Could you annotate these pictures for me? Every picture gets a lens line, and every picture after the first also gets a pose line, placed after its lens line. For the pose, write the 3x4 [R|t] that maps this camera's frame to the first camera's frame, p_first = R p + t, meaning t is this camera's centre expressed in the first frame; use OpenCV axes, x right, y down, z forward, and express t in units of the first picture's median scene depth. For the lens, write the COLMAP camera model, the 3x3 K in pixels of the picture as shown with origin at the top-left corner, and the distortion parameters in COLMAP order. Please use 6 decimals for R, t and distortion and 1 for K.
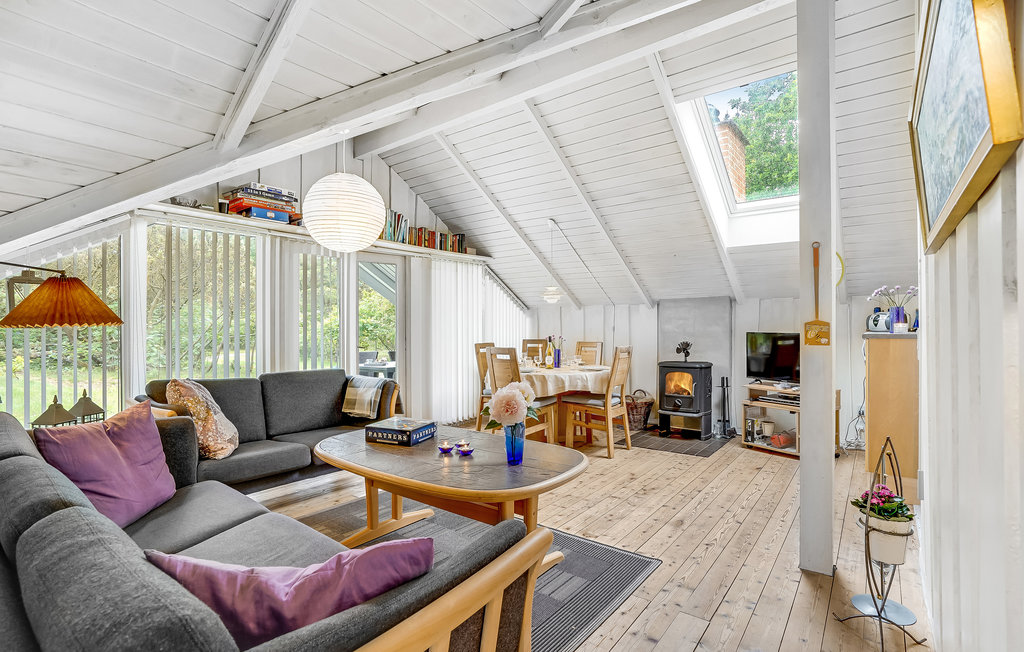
lens RADIAL K [[477.6, 0, 493.0], [0, 477.6, 320.3], [0, 0, 1]] dist [0.019072, 0.001991]
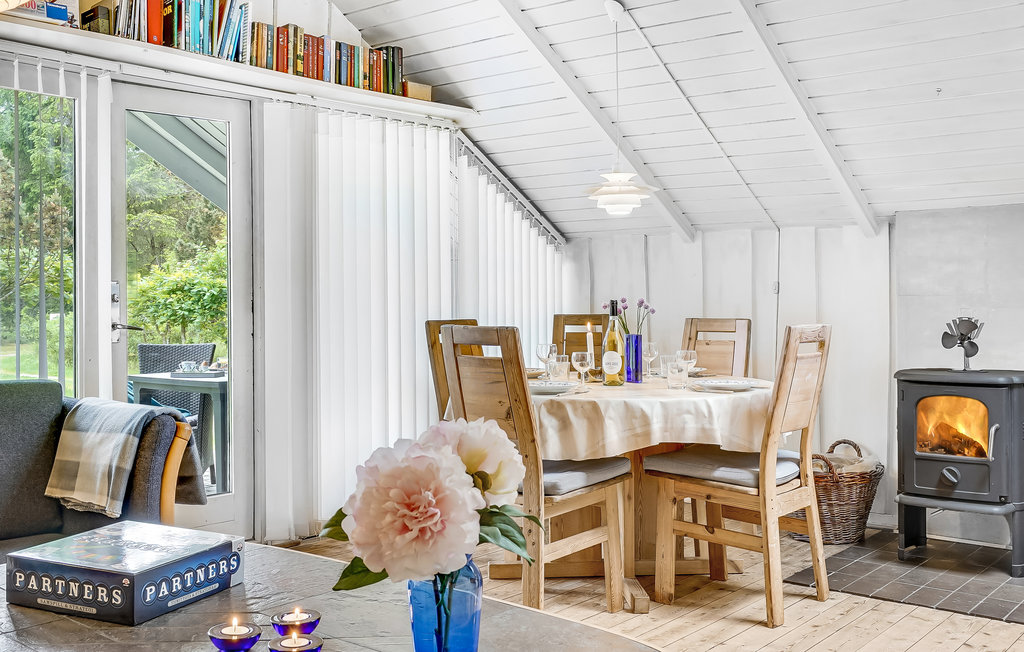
lens RADIAL K [[1008.9, 0, 470.2], [0, 1008.9, 256.5], [0, 0, 1]] dist [-0.002858, 0.000000]
pose [[0.999123, 0.000668, -0.041871, 0.037865], [-0.001947, 0.999532, -0.030523, 0.022813], [0.041831, 0.030578, 0.998657, 0.180715]]
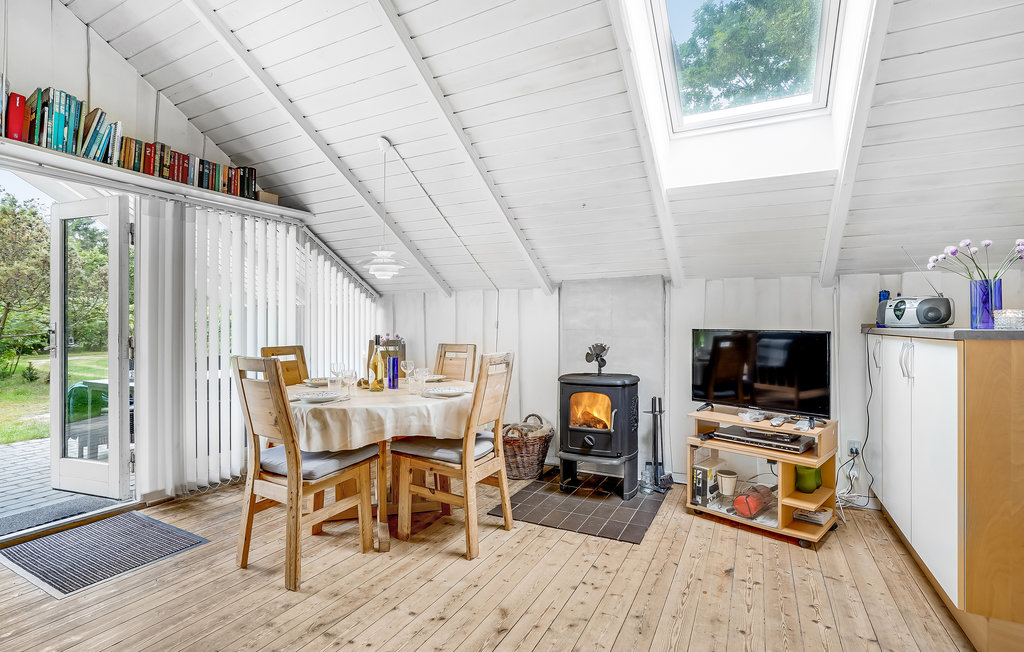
lens RADIAL K [[477.6, 0, 461.7], [0, 477.6, 307.7], [0, 0, 1]] dist [0.019072, 0.001991]
pose [[0.993239, 0.008020, 0.115807, 0.153049], [-0.005118, 0.999666, -0.025333, 0.014225], [-0.115972, 0.024569, 0.992949, 0.408574]]
